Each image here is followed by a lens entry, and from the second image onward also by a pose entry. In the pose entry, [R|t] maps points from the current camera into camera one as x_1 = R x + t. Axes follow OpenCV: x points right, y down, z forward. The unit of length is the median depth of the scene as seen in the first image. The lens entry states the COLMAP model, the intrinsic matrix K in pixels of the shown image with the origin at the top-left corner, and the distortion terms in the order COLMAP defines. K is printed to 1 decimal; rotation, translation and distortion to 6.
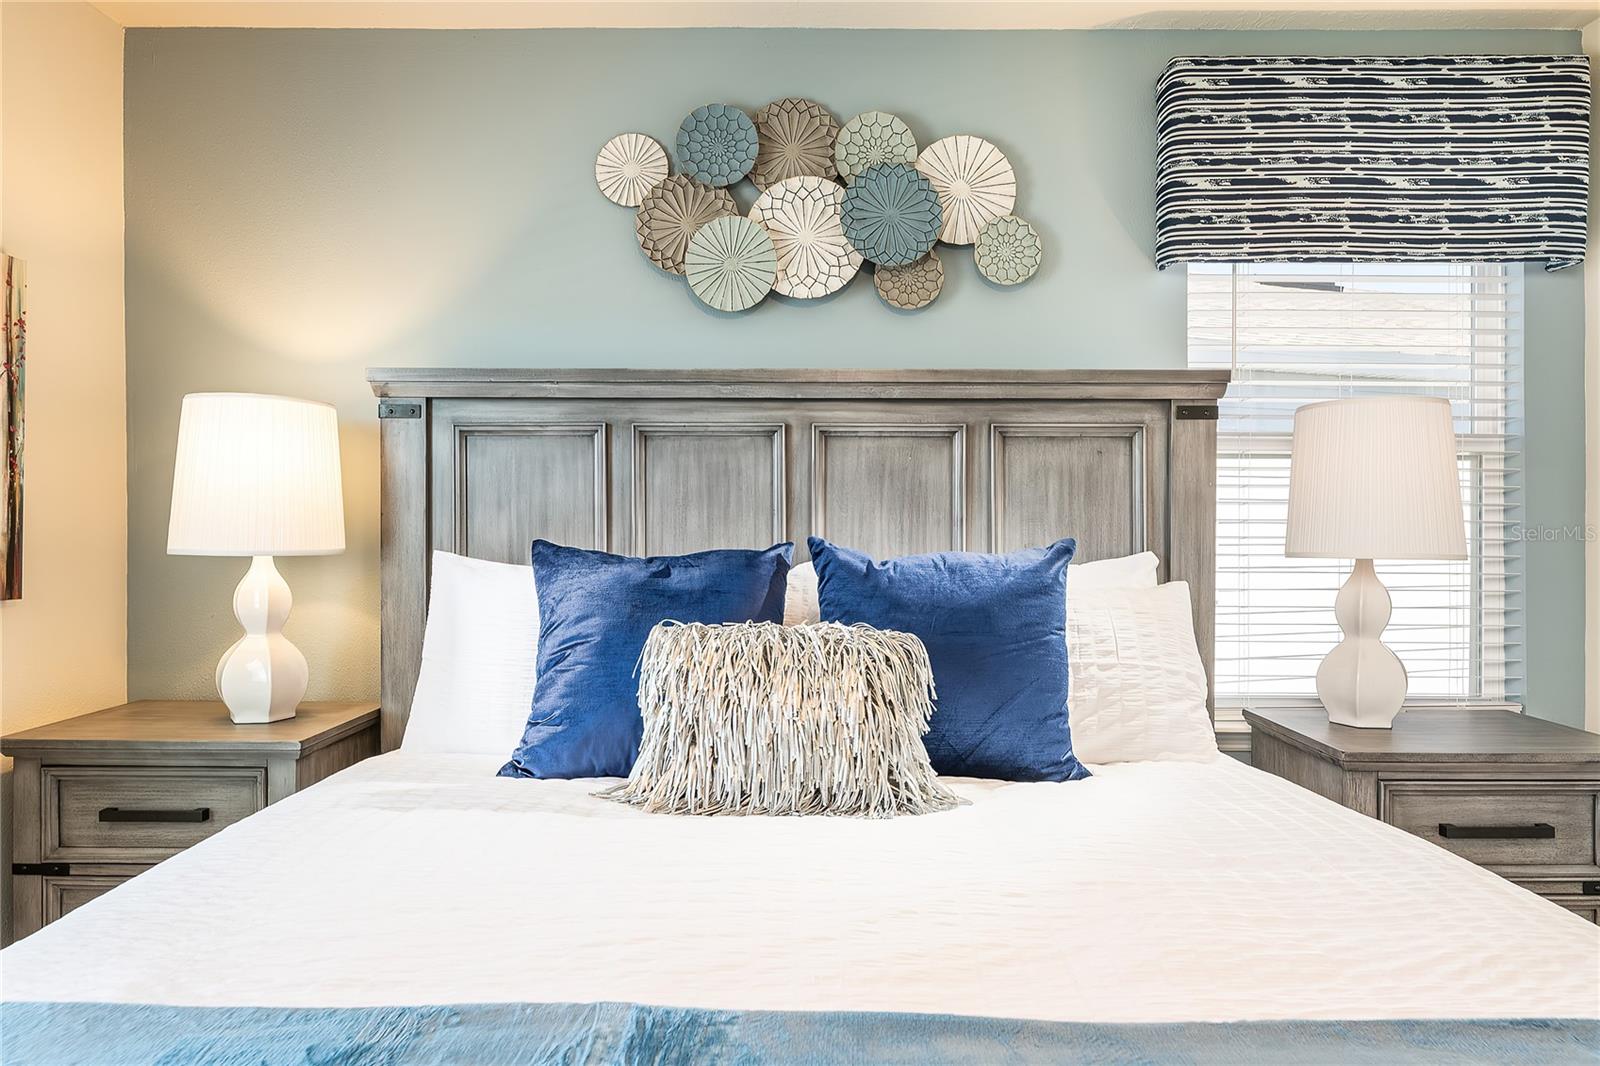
lens RADIAL K [[986.7, 0, 800.2], [0, 986.7, 524.5], [0, 0, 1]] dist [-0.003614, 0.000238]
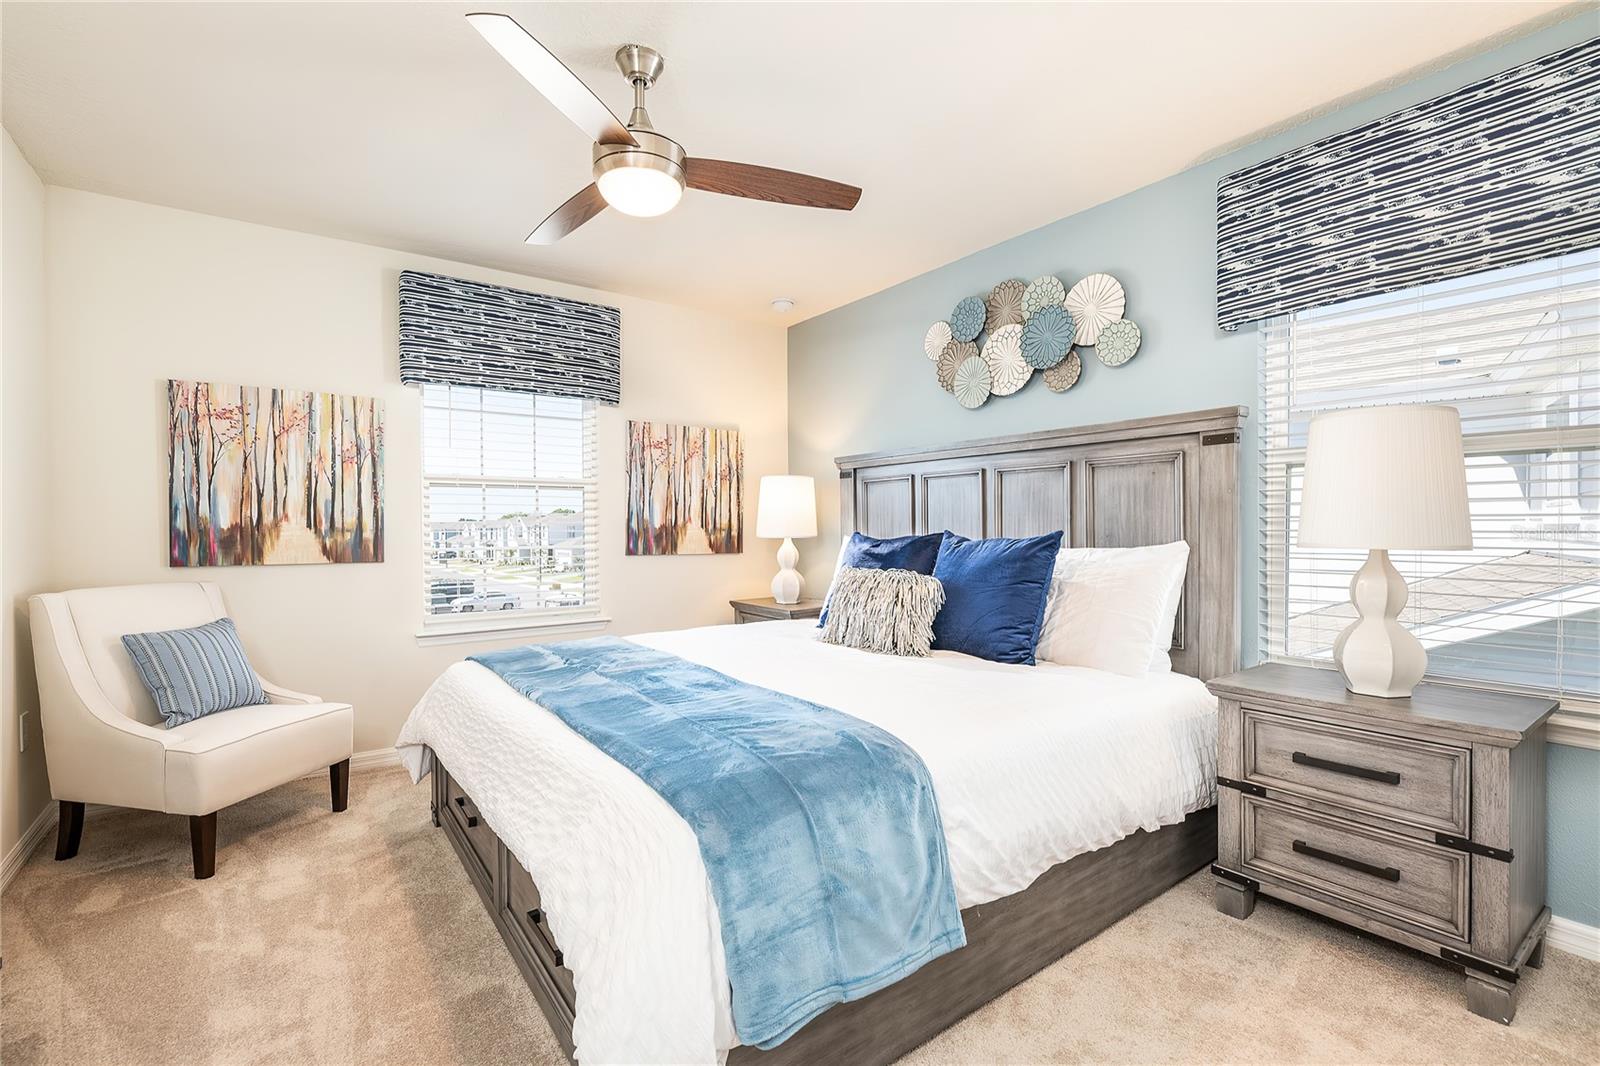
lens RADIAL K [[702.6, 0, 797.1], [0, 702.6, 538.0], [0, 0, 1]] dist [-0.024720, 0.000633]
pose [[0.592652, 0.006379, -0.805433, 0.792188], [0.007152, 0.999888, 0.013181, 0.006754], [0.805427, -0.013573, 0.592540, -0.044095]]
